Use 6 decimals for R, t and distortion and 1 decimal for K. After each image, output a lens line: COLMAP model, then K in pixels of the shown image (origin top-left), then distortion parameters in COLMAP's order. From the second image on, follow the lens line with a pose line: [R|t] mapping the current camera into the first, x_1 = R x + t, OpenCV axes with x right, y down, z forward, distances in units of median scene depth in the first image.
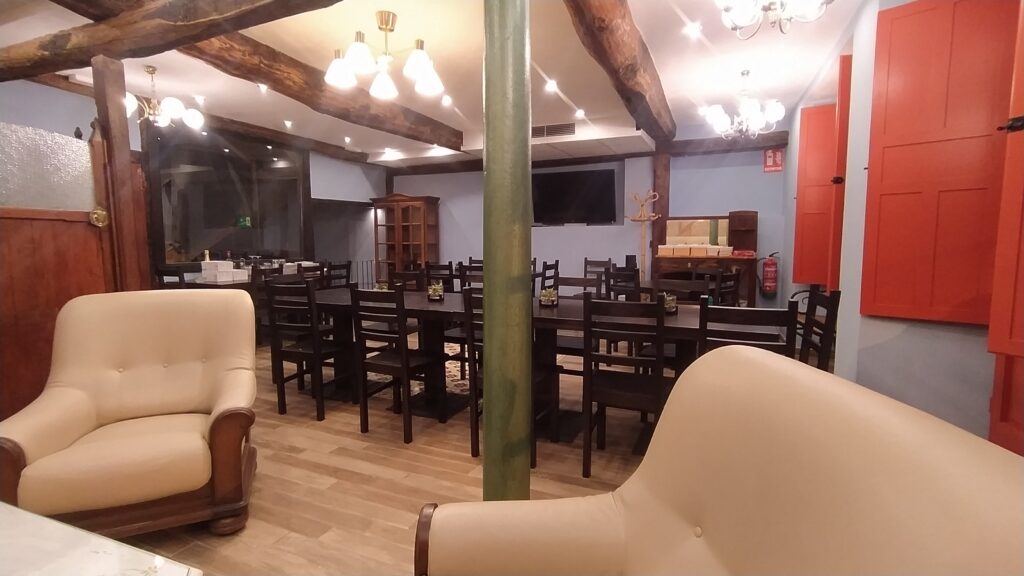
lens RADIAL K [[474.3, 0, 514.1], [0, 474.3, 285.9], [0, 0, 1]] dist [-0.021009, 0.016688]
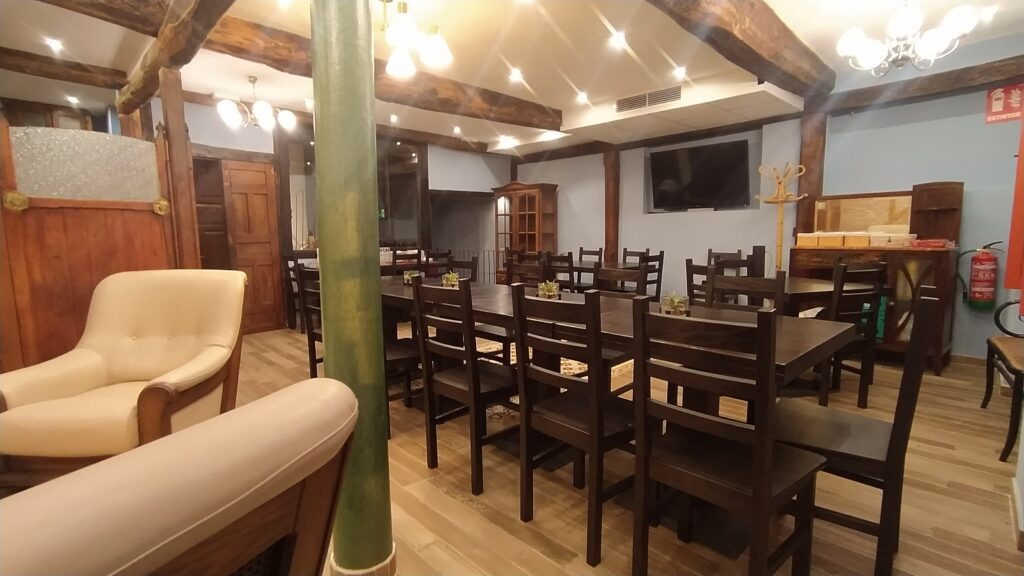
lens RADIAL K [[474.3, 0, 507.6], [0, 474.3, 289.4], [0, 0, 1]] dist [-0.021009, 0.016688]
pose [[0.923424, 0.041315, -0.381551, 0.167026], [-0.032359, 0.999030, 0.029862, -0.001555], [0.382414, -0.015229, 0.923865, 0.108417]]
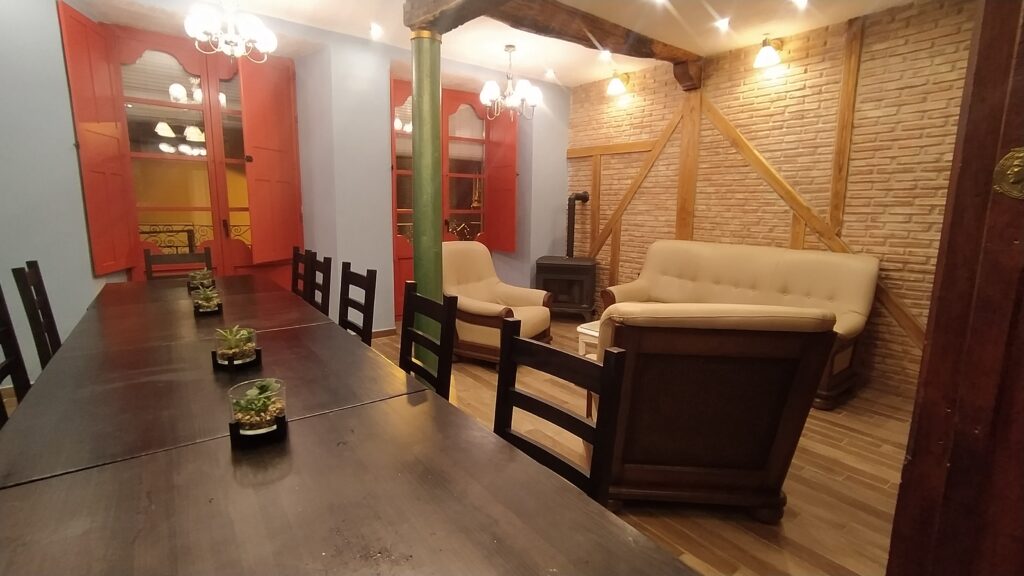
lens RADIAL K [[474.3, 0, 515.6], [0, 474.3, 283.0], [0, 0, 1]] dist [-0.021009, 0.016688]
pose [[-0.876712, -0.084625, 0.473513, -0.332479], [0.034575, 0.970770, 0.237509, -0.077014], [-0.479771, 0.224599, -0.848160, 0.714992]]
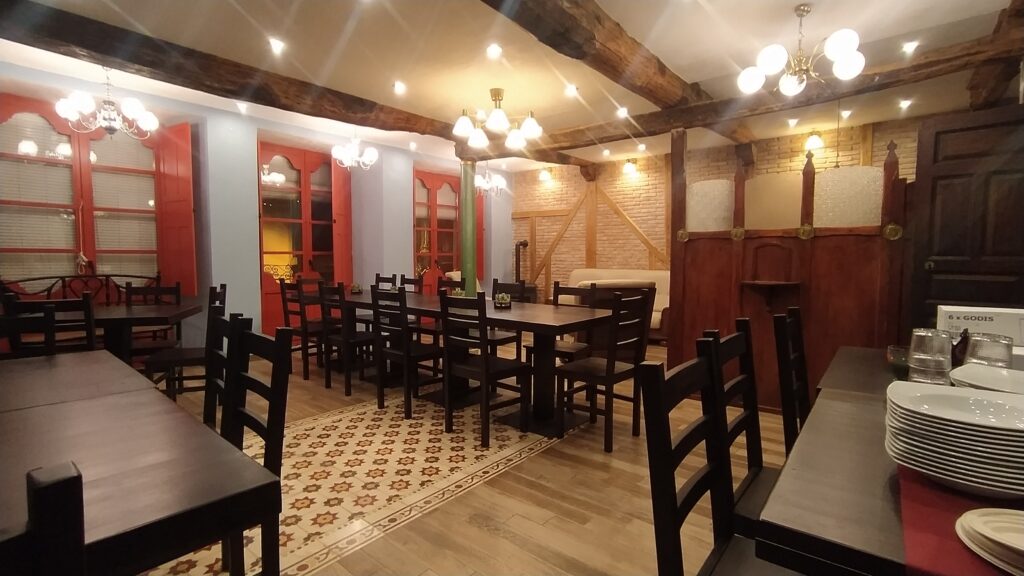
lens RADIAL K [[474.3, 0, 517.2], [0, 474.3, 285.9], [0, 0, 1]] dist [-0.021009, 0.016688]
pose [[-0.961989, -0.013592, 0.272749, -0.360909], [0.029342, 0.987834, 0.152717, -0.108213], [-0.271507, 0.154916, -0.949887, 1.209519]]
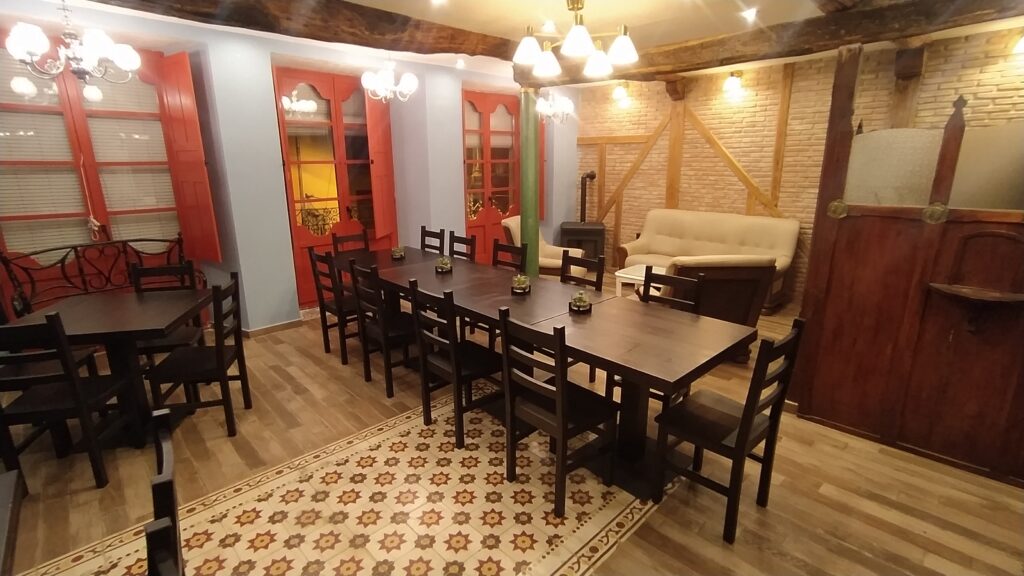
lens RADIAL K [[474.3, 0, 514.5], [0, 474.3, 283.2], [0, 0, 1]] dist [-0.021009, 0.016688]
pose [[-0.924206, -0.086357, 0.372001, -0.285306], [0.046122, 0.941728, 0.333199, -0.171772], [-0.379098, 0.325102, -0.866368, 1.050081]]
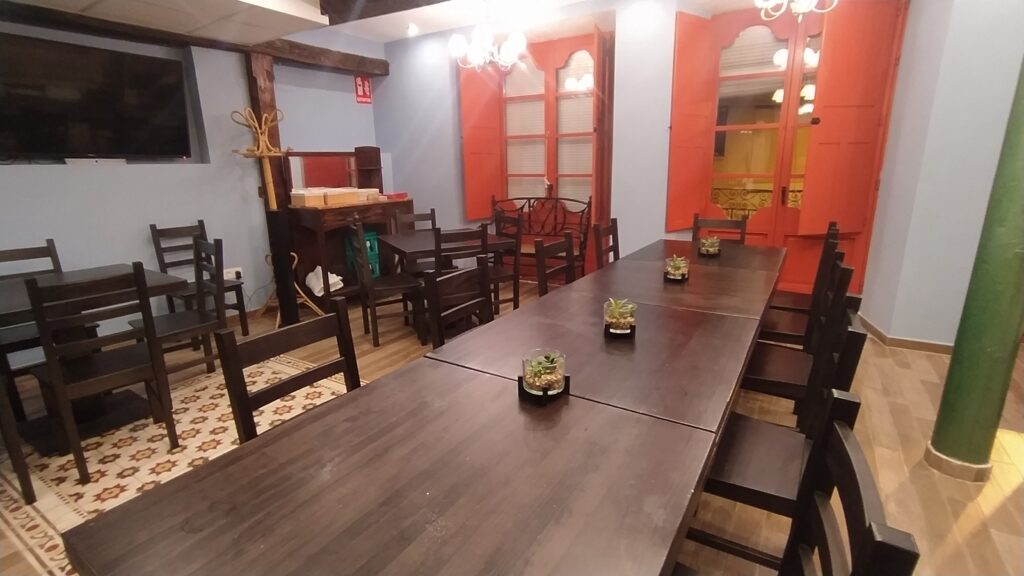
lens RADIAL K [[474.3, 0, 513.3], [0, 474.3, 280.9], [0, 0, 1]] dist [-0.021009, 0.016688]
pose [[0.139875, -0.238588, 0.960995, -0.365586], [0.112203, 0.968104, 0.224021, -0.082479], [-0.983791, 0.076492, 0.162184, 0.597216]]
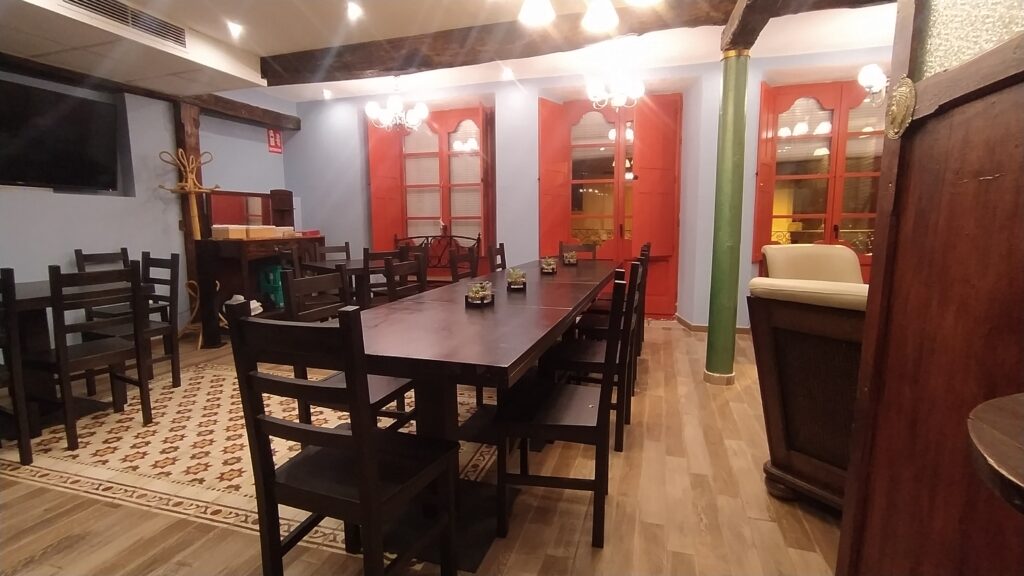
lens RADIAL K [[474.3, 0, 511.6], [0, 474.3, 285.4], [0, 0, 1]] dist [-0.021009, 0.016688]
pose [[-0.113229, -0.124941, 0.985682, -0.541512], [0.101574, 0.985409, 0.136574, -0.048120], [-0.988363, 0.115584, -0.098886, 0.632768]]
